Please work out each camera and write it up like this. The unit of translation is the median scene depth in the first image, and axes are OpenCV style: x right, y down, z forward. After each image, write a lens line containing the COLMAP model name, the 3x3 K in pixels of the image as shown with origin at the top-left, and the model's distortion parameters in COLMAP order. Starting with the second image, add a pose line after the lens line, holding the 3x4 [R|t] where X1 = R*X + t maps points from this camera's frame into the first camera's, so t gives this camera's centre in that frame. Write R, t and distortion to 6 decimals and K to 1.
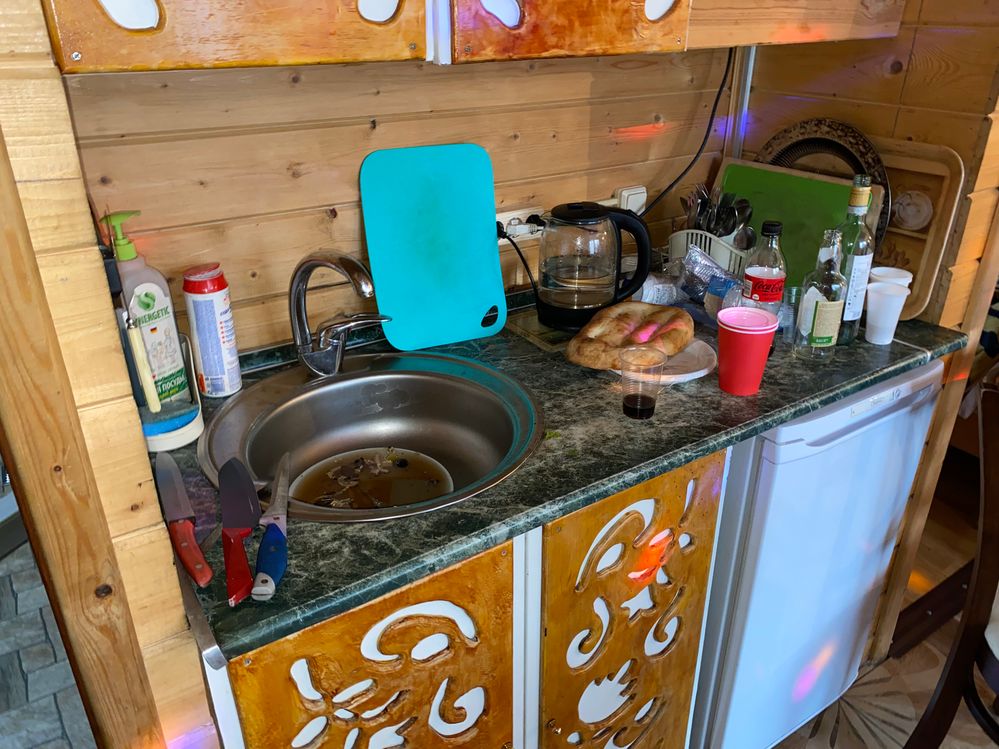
lens RADIAL K [[761.9, 0, 499.3], [0, 761.9, 366.5], [0, 0, 1]] dist [0.008991, -0.005706]
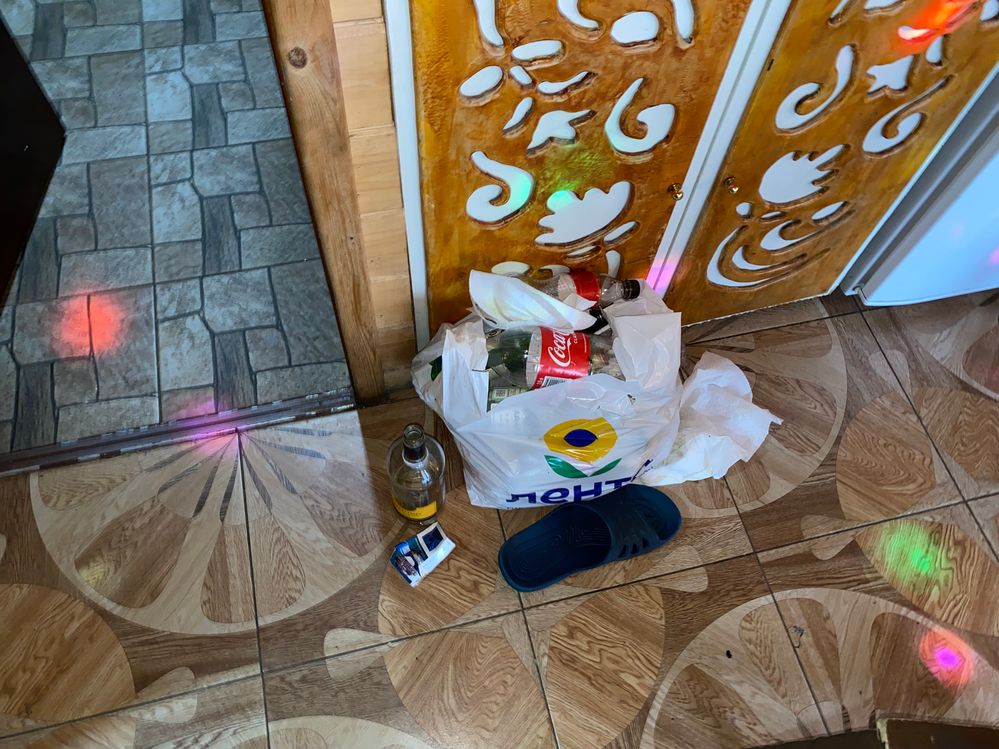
lens RADIAL K [[757.2, 0, 504.8], [0, 757.2, 371.2], [0, 0, 1]] dist [0.070640, -0.099997]
pose [[0.942586, 0.317164, -0.104587, -0.017898], [-0.199982, 0.786854, 0.583839, 0.185710], [0.267467, -0.529403, 0.805105, 0.090285]]
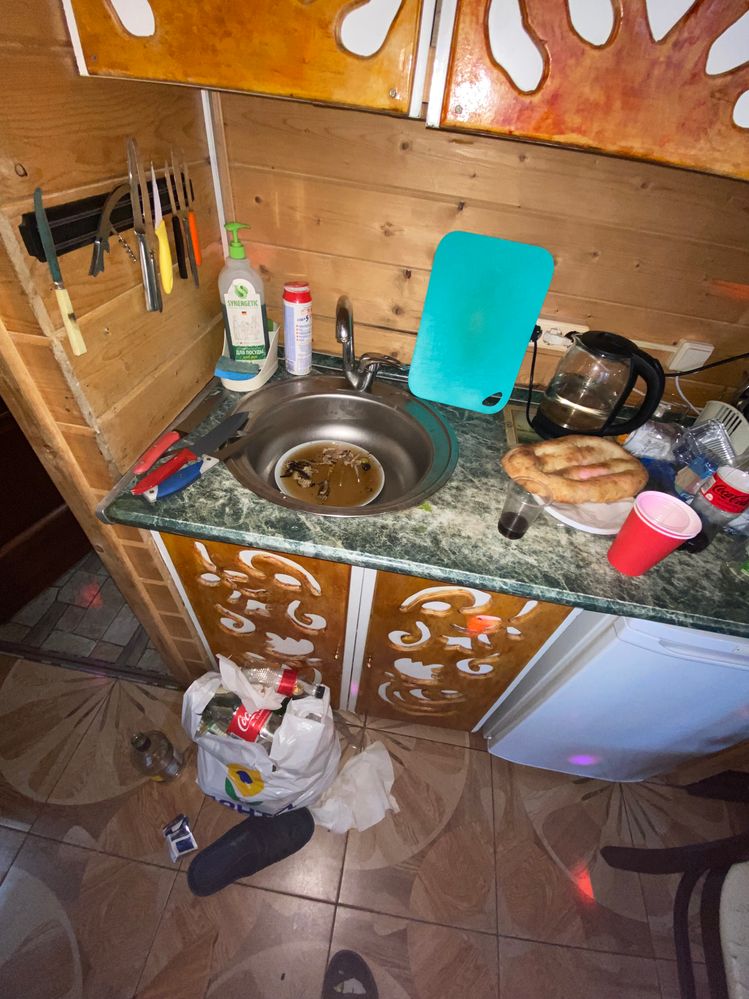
lens RADIAL K [[400.9, 0, 381.9], [0, 400.9, 497.7], [0, 0, 1]] dist [0.017348, -0.020464]
pose [[0.742585, 0.526110, -0.414459, 0.275242], [-0.384796, 0.841634, 0.378925, -0.141850], [0.548179, -0.121901, 0.827430, 0.411311]]
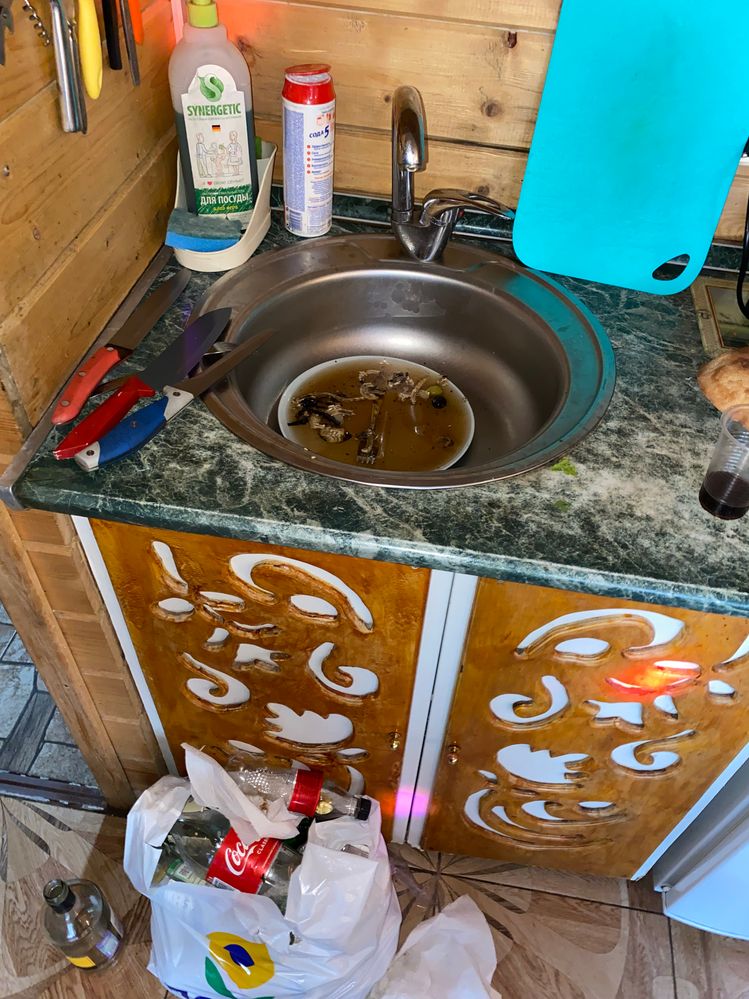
lens RADIAL K [[761.9, 0, 391.3], [0, 761.9, 500.1], [0, 0, 1]] dist [0.008991, -0.005706]
pose [[0.742476, 0.520593, -0.421560, 0.255448], [-0.344911, 0.836583, 0.425636, -0.123633], [0.574253, -0.170624, 0.800700, 0.340778]]
